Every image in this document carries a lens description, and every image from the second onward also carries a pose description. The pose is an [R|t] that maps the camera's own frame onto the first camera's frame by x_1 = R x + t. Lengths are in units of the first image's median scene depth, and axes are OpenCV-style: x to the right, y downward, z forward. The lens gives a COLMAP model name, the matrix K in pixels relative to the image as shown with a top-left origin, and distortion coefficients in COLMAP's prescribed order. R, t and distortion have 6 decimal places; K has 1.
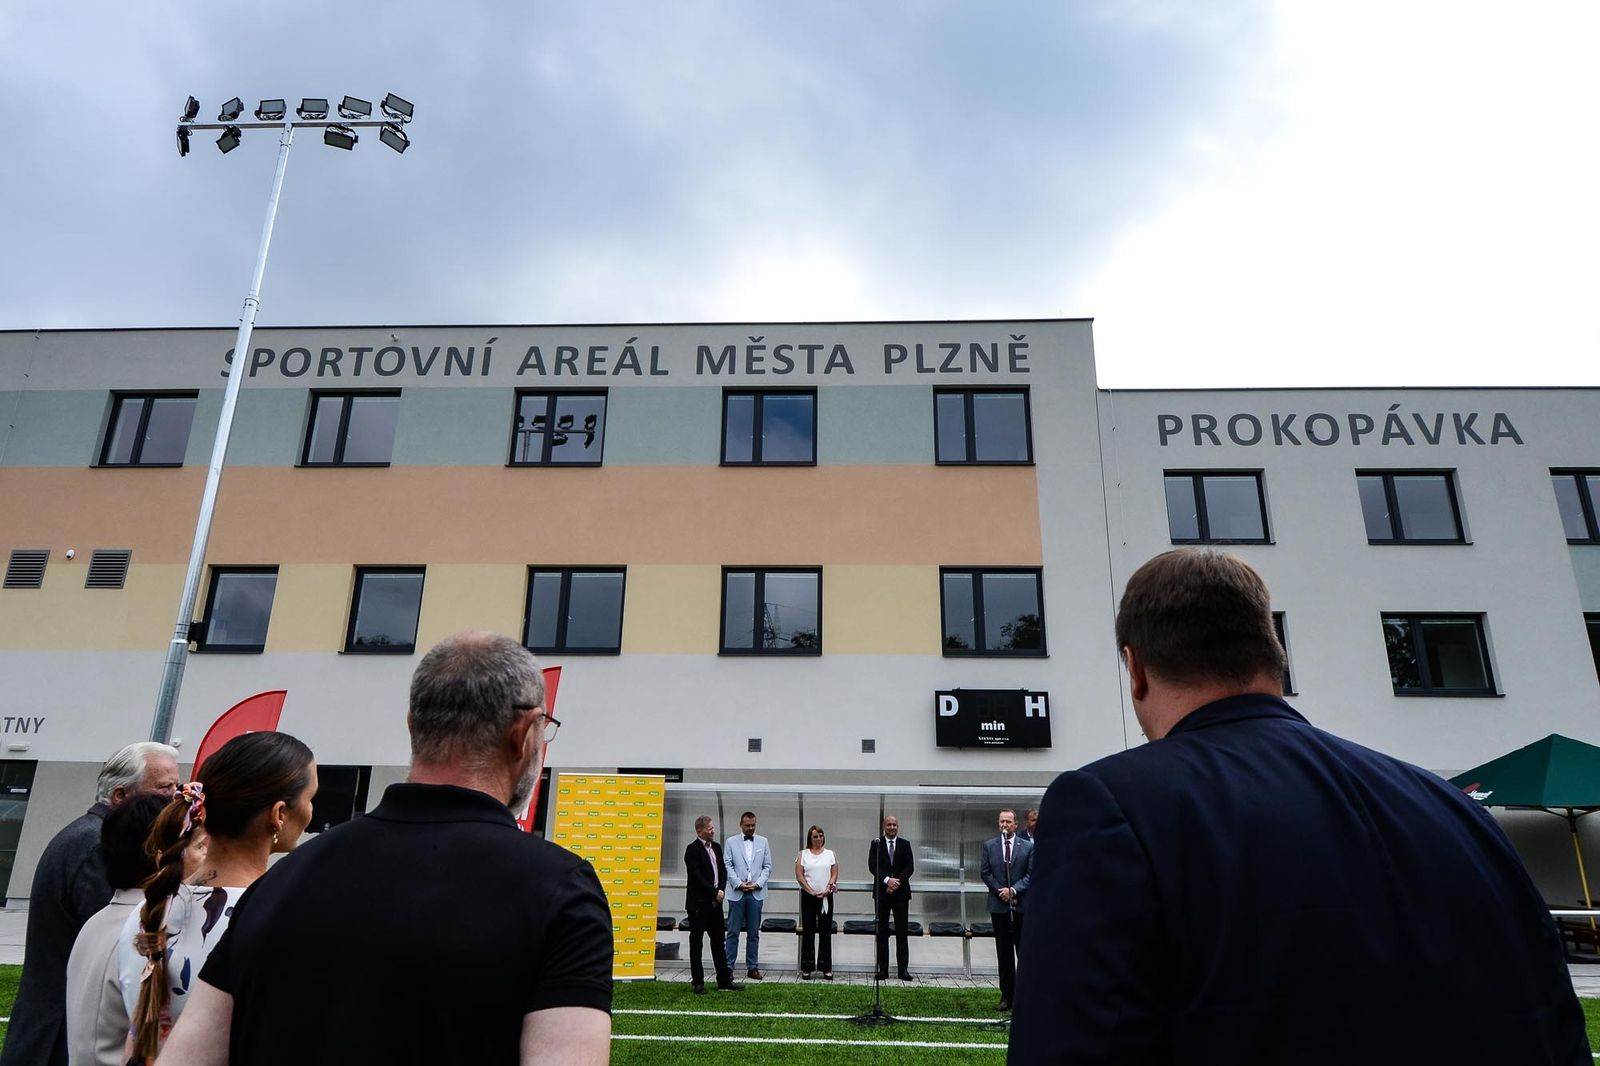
lens RADIAL K [[945.7, 0, 800.0], [0, 945.7, 533.0], [0, 0, 1]] dist [0.023743, -0.035822]
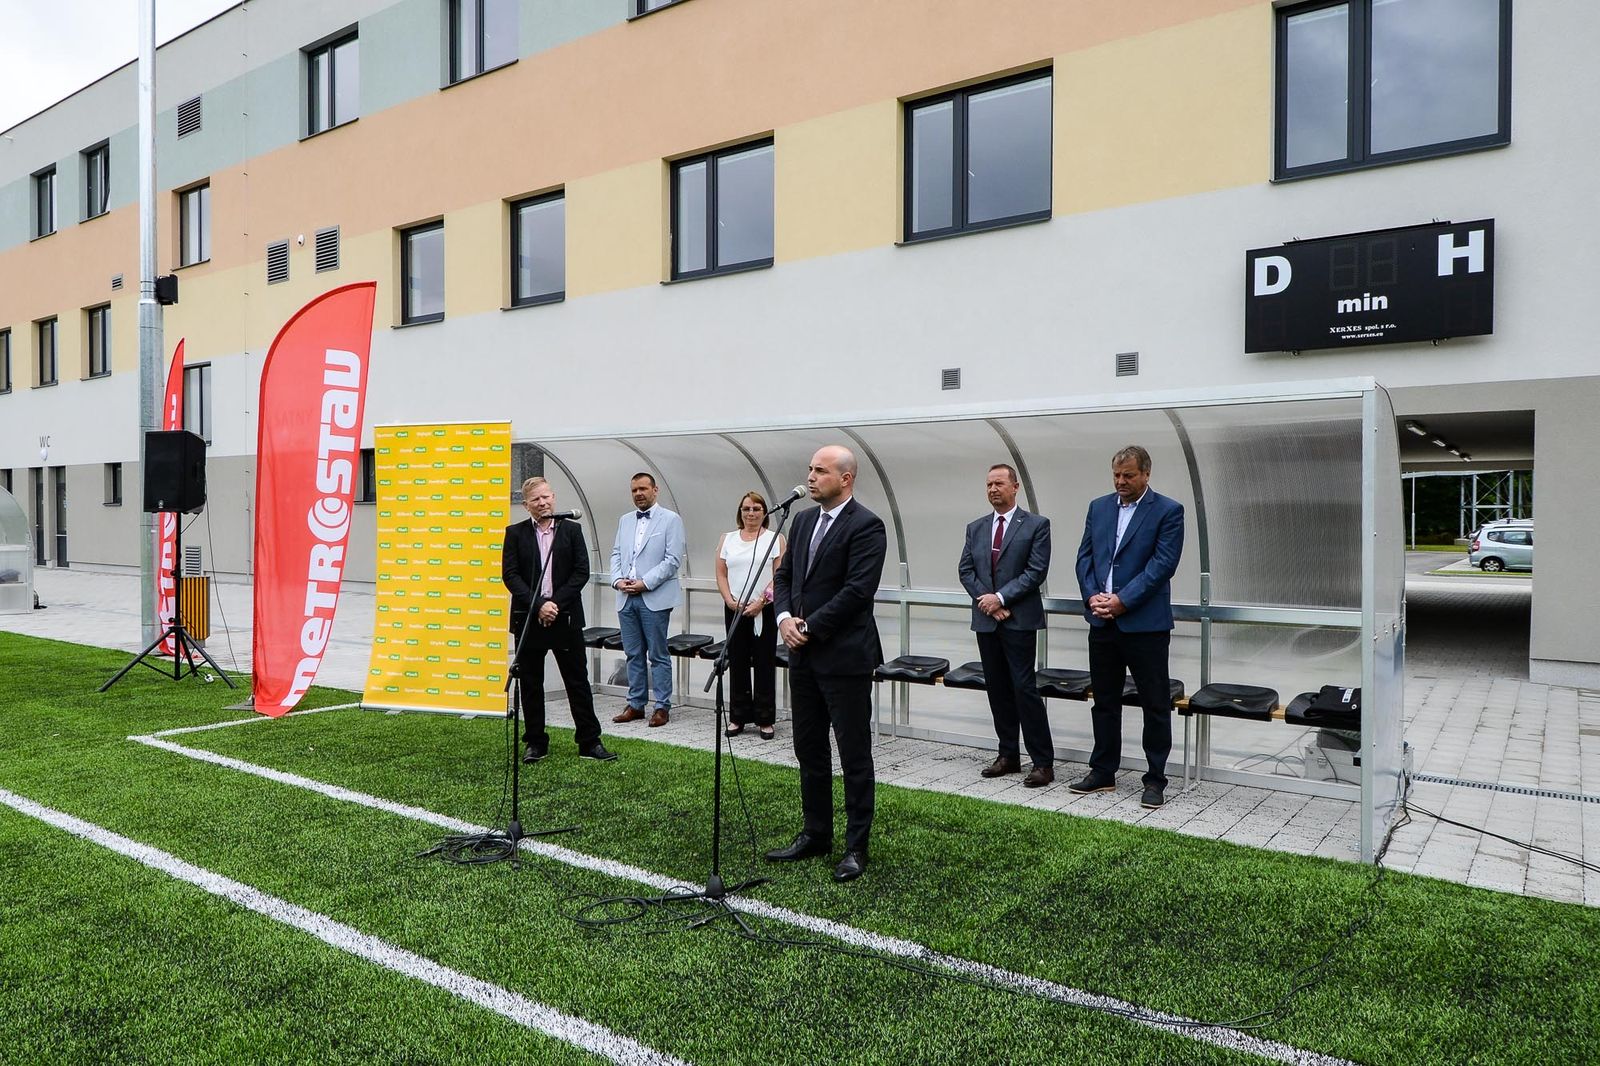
lens RADIAL K [[1063.1, 0, 800.0], [0, 1063.1, 533.0], [0, 0, 1]] dist [0.012608, -0.030916]
pose [[0.838692, -0.000474, -0.544606, 0.229597], [0.172334, 0.948844, 0.264568, 0.102771], [0.516620, -0.315745, 0.795870, 0.304772]]
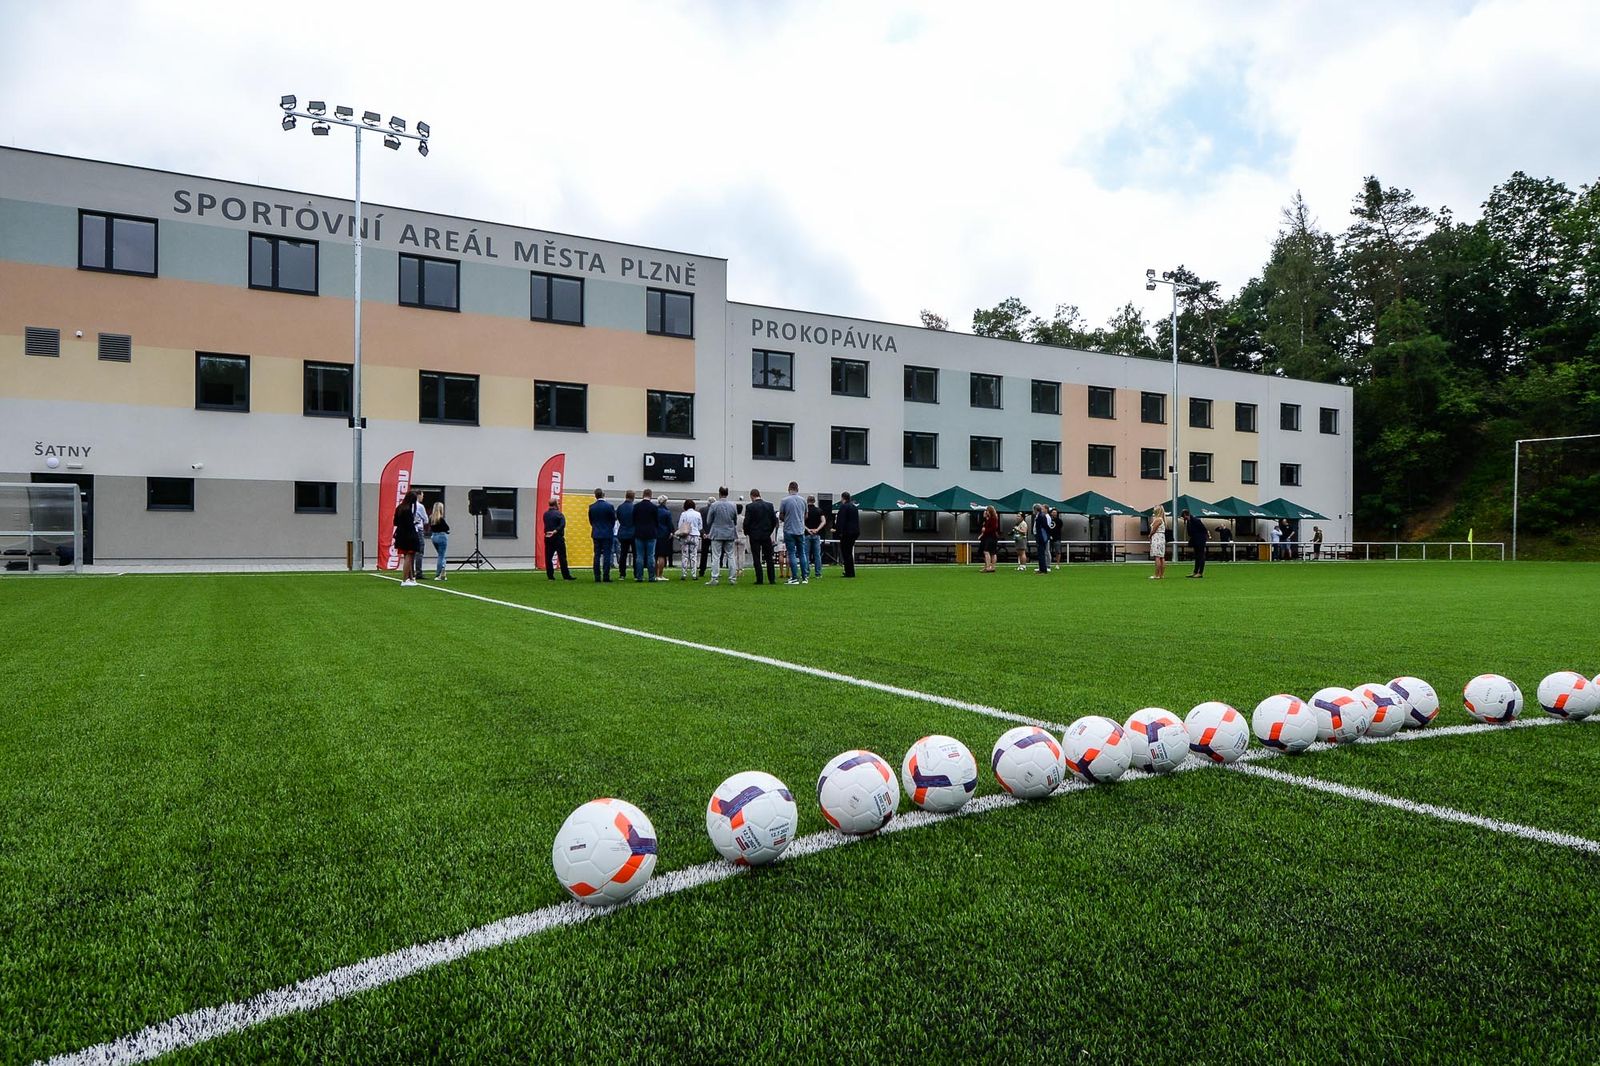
lens RADIAL K [[1001.1, 0, 799.5], [0, 1001.1, 536.1], [0, 0, 1]] dist [0.030869, -0.044113]
pose [[0.847408, -0.006977, 0.530896, -0.640646], [-0.153973, 0.953715, 0.258303, -0.241779], [-0.508126, -0.300632, 0.807111, -0.858053]]
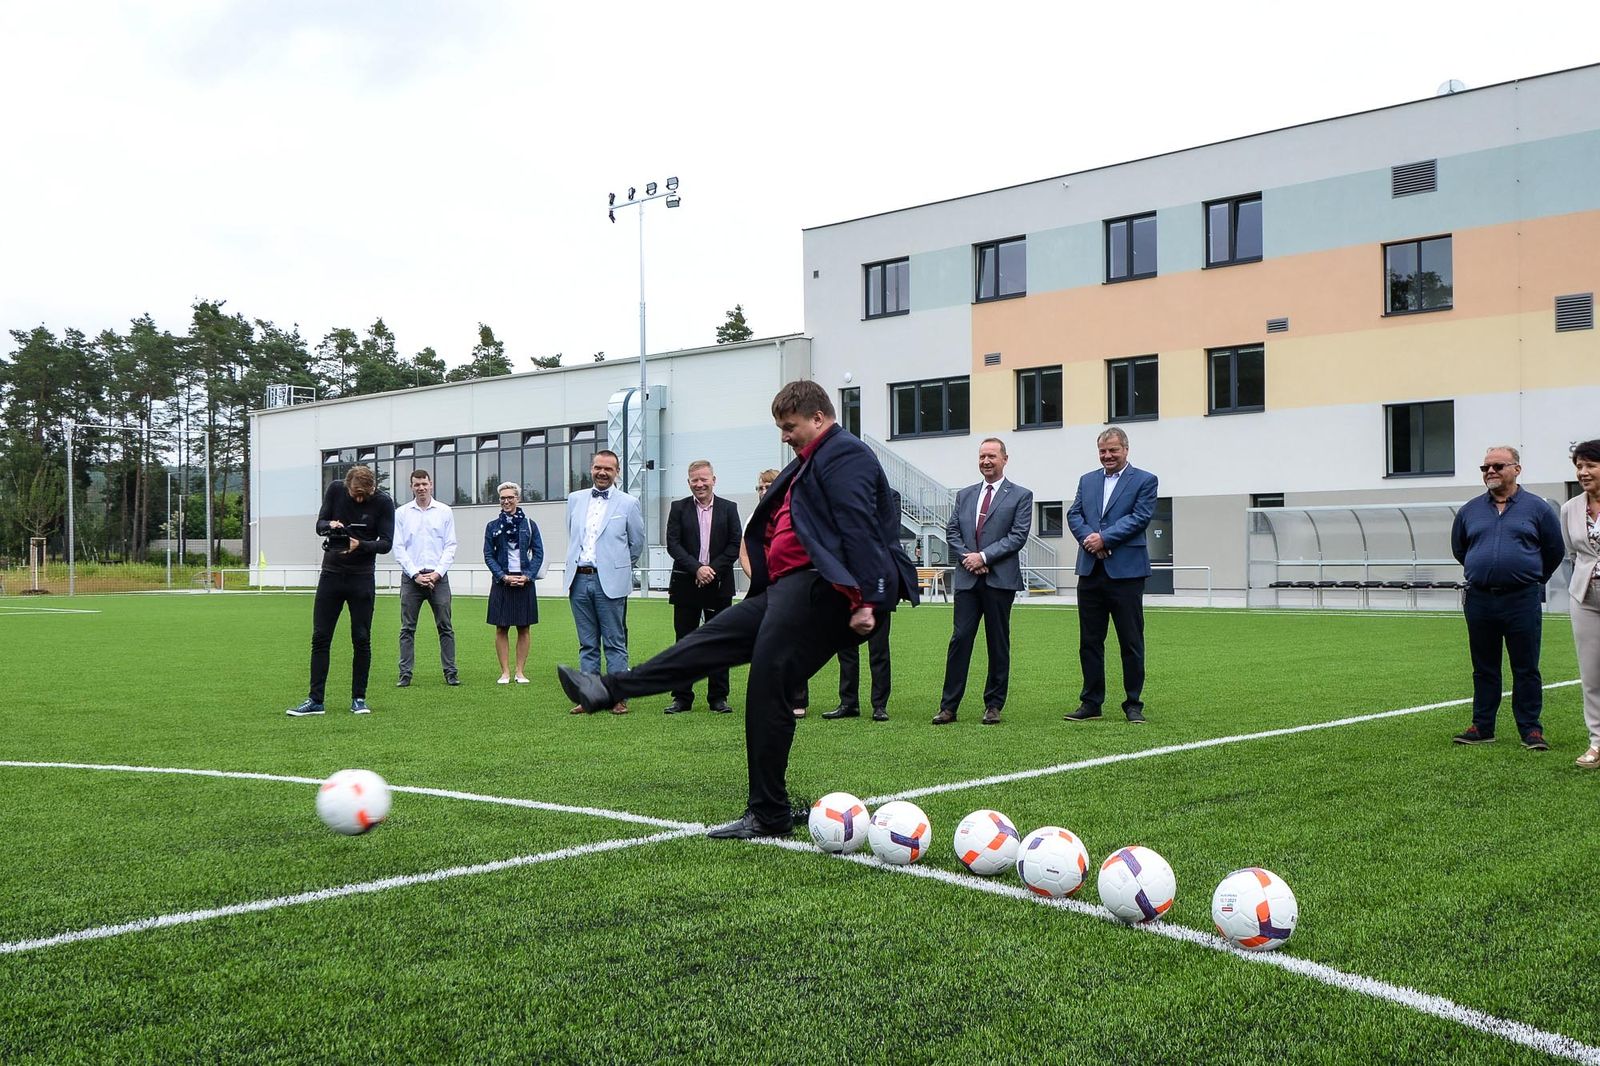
lens RADIAL K [[1608.0, 0, 805.7], [0, 1608.0, 515.5], [0, 0, 1]] dist [0.043852, -0.105617]
pose [[0.748875, -0.037250, -0.661664, -0.246935], [0.217411, 0.956972, 0.192191, -0.283610], [0.626034, -0.287780, 0.724751, -0.962871]]
